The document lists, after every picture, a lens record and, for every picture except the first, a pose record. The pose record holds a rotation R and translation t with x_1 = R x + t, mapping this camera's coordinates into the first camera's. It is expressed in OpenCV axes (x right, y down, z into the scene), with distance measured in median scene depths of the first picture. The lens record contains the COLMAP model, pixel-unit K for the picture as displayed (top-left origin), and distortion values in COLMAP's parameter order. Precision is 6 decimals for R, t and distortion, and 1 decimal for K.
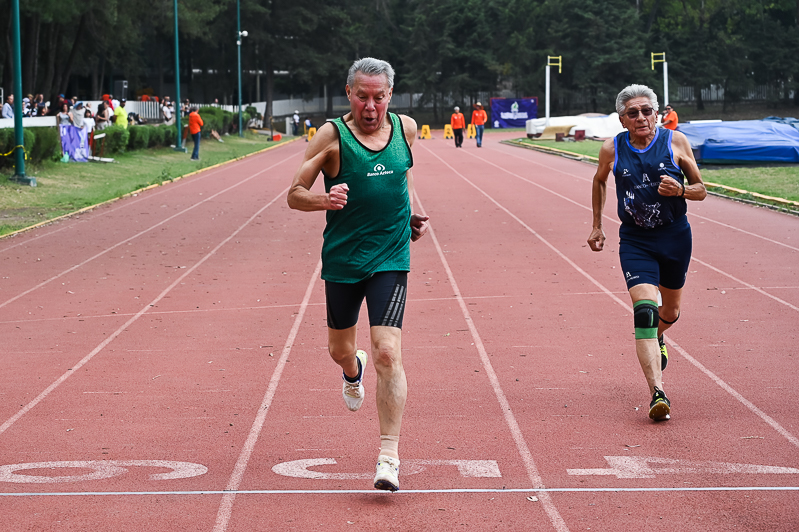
lens RADIAL K [[1796.2, 0, 399.5], [0, 1796.2, 266.0], [0, 0, 1]] dist [-0.065794, -0.096613]
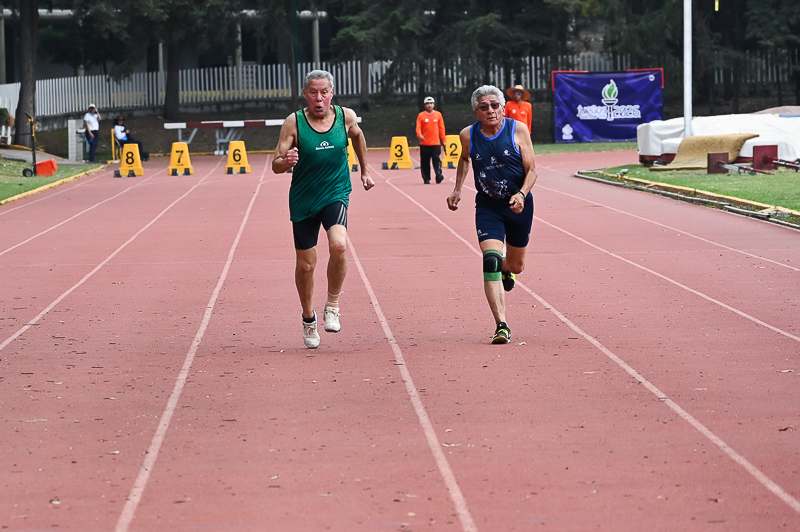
lens RADIAL K [[3168.4, 0, 400.0], [0, 3168.4, 266.0], [0, 0, 1]] dist [-0.011941, 0.028333]
pose [[0.999920, -0.005346, 0.011499, 0.005996], [0.005669, 0.999585, -0.028235, -0.026943], [-0.011344, 0.028298, 0.999535, 0.256825]]
